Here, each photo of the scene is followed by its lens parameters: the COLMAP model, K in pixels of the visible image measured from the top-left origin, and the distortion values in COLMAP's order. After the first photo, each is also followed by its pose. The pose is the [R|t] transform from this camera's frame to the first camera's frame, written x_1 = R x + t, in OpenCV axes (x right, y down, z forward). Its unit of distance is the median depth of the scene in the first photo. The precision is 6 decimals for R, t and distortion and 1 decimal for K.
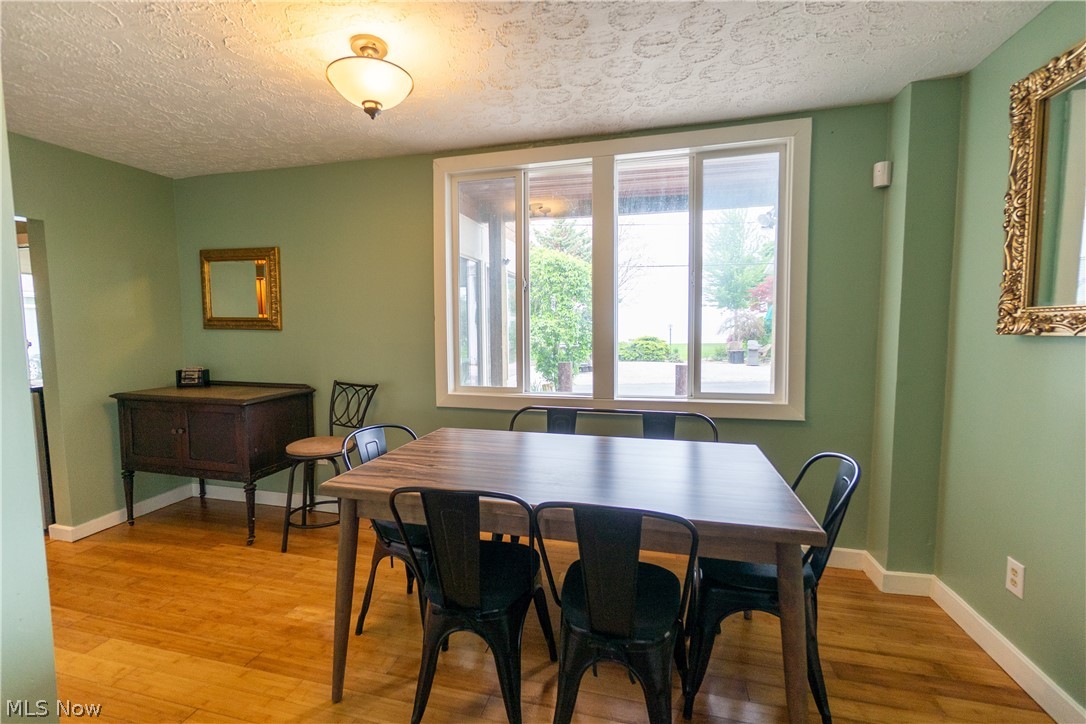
lens RADIAL K [[464.0, 0, 549.1], [0, 464.0, 357.7], [0, 0, 1]] dist [-0.004749, 0.001930]
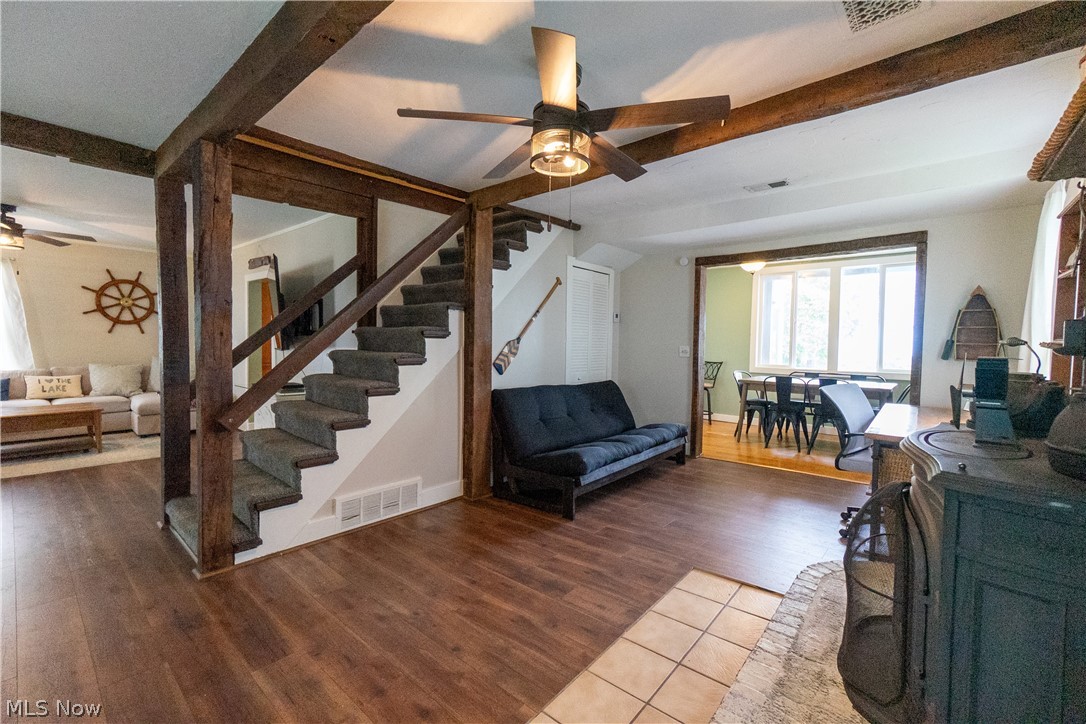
lens RADIAL K [[464.0, 0, 537.7], [0, 464.0, 354.9], [0, 0, 1]] dist [-0.004749, 0.001930]
pose [[0.895915, 0.034306, -0.442899, -0.102925], [-0.052717, 0.998179, -0.029321, 0.076969], [0.441086, 0.049617, 0.896092, -0.789146]]
